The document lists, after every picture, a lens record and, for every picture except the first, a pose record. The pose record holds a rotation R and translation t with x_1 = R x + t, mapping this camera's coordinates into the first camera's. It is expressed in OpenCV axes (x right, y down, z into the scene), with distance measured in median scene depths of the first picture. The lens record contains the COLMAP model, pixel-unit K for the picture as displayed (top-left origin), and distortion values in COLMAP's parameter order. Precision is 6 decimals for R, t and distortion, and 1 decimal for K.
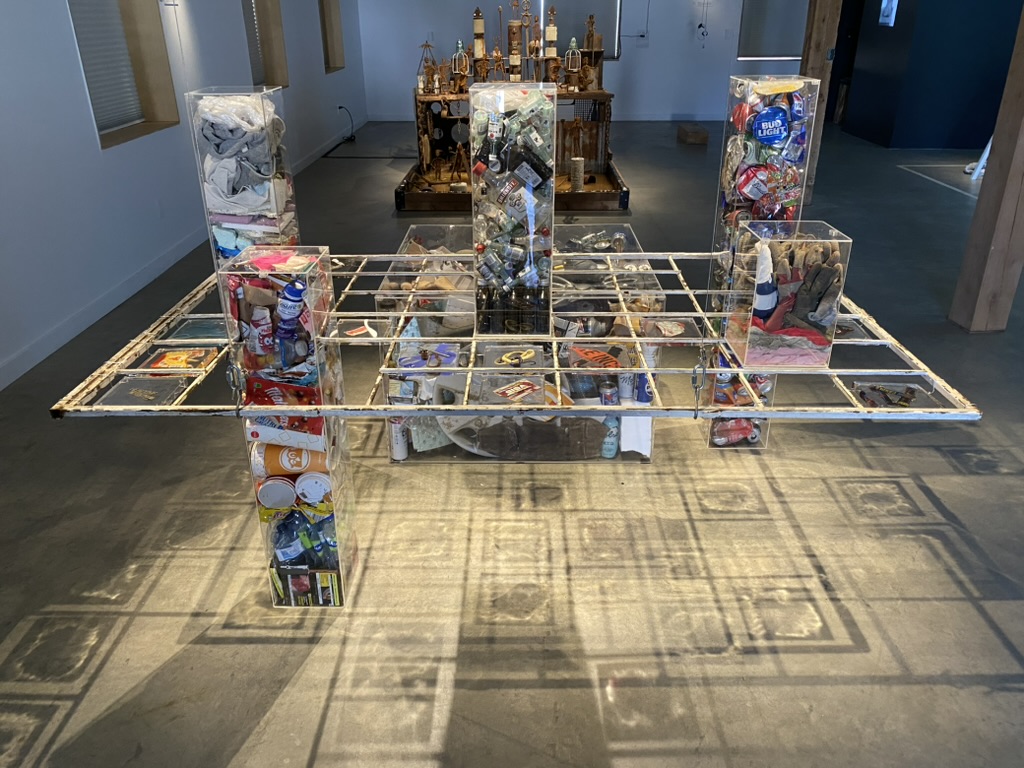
lens RADIAL K [[777.4, 0, 513.0], [0, 777.4, 380.7], [0, 0, 1]] dist [0.005080, 0.003327]
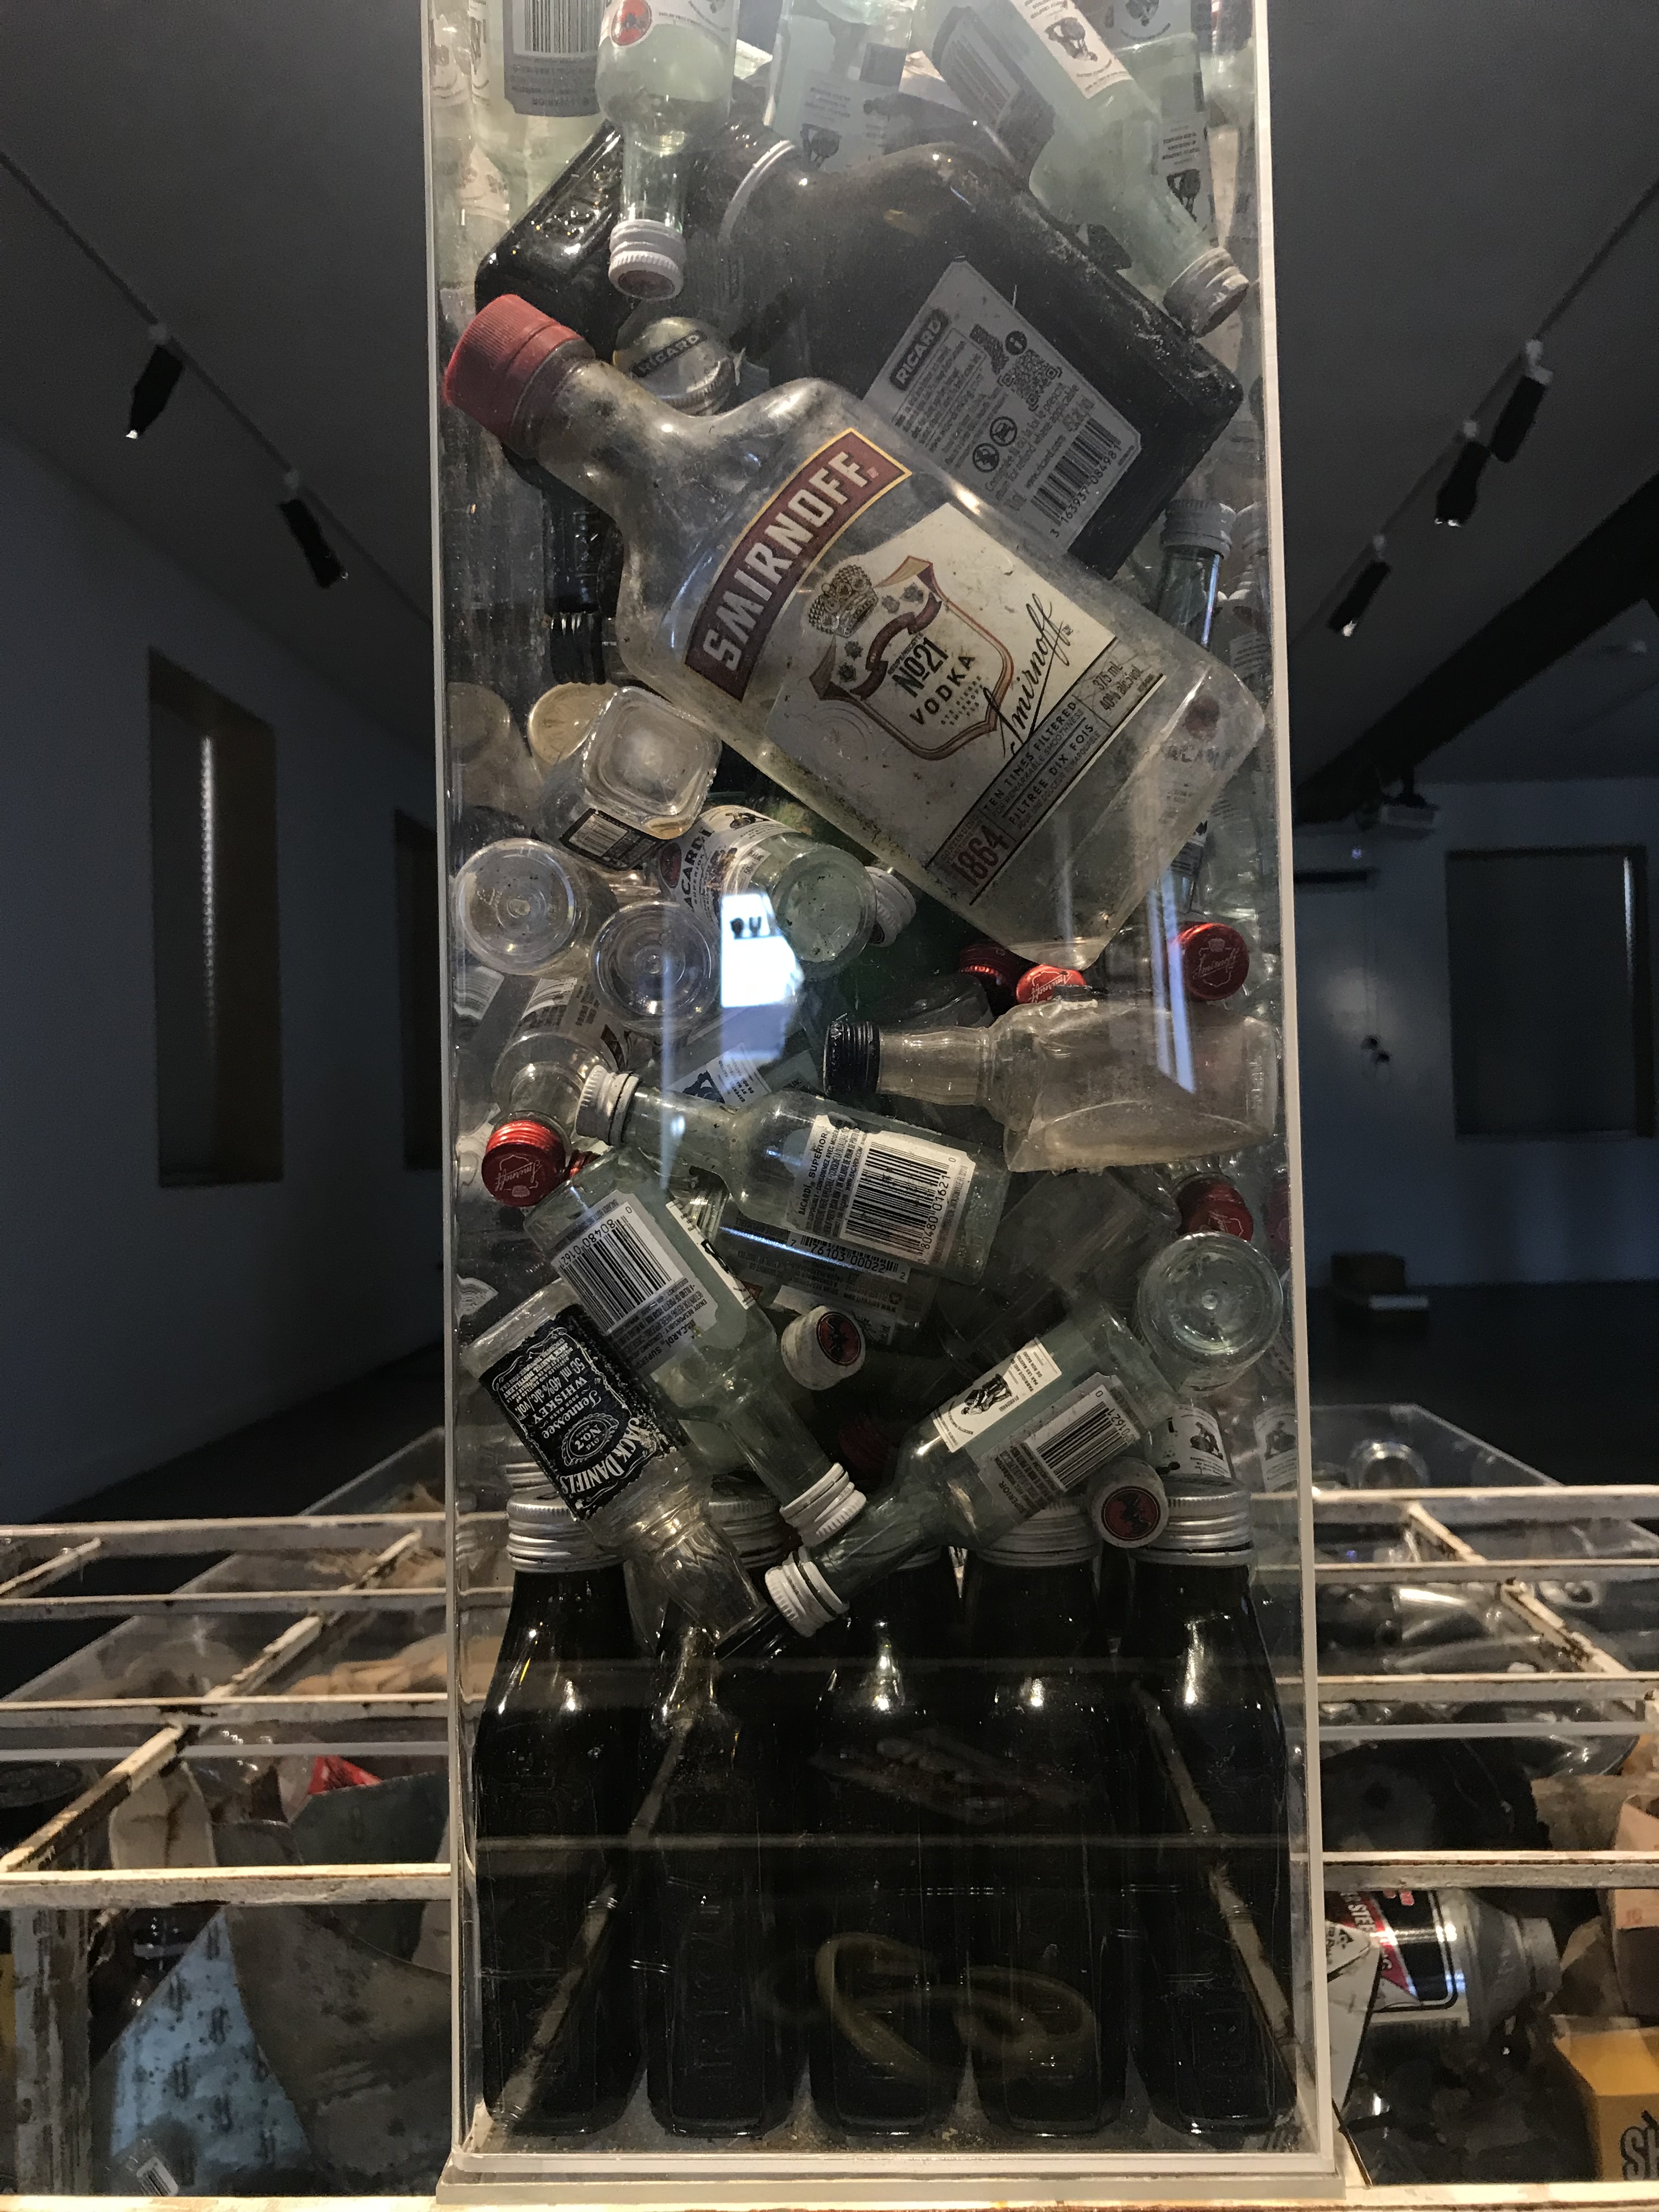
lens RADIAL K [[1828.1, 0, 831.7], [0, 1828.1, 1107.0], [0, 0, 1]] dist [0.013128, 0.002315]
pose [[0.999243, -0.025671, -0.029215, 0.002520], [0.009937, 0.894788, -0.446381, -0.073980], [0.037601, 0.445753, 0.894366, 0.782632]]
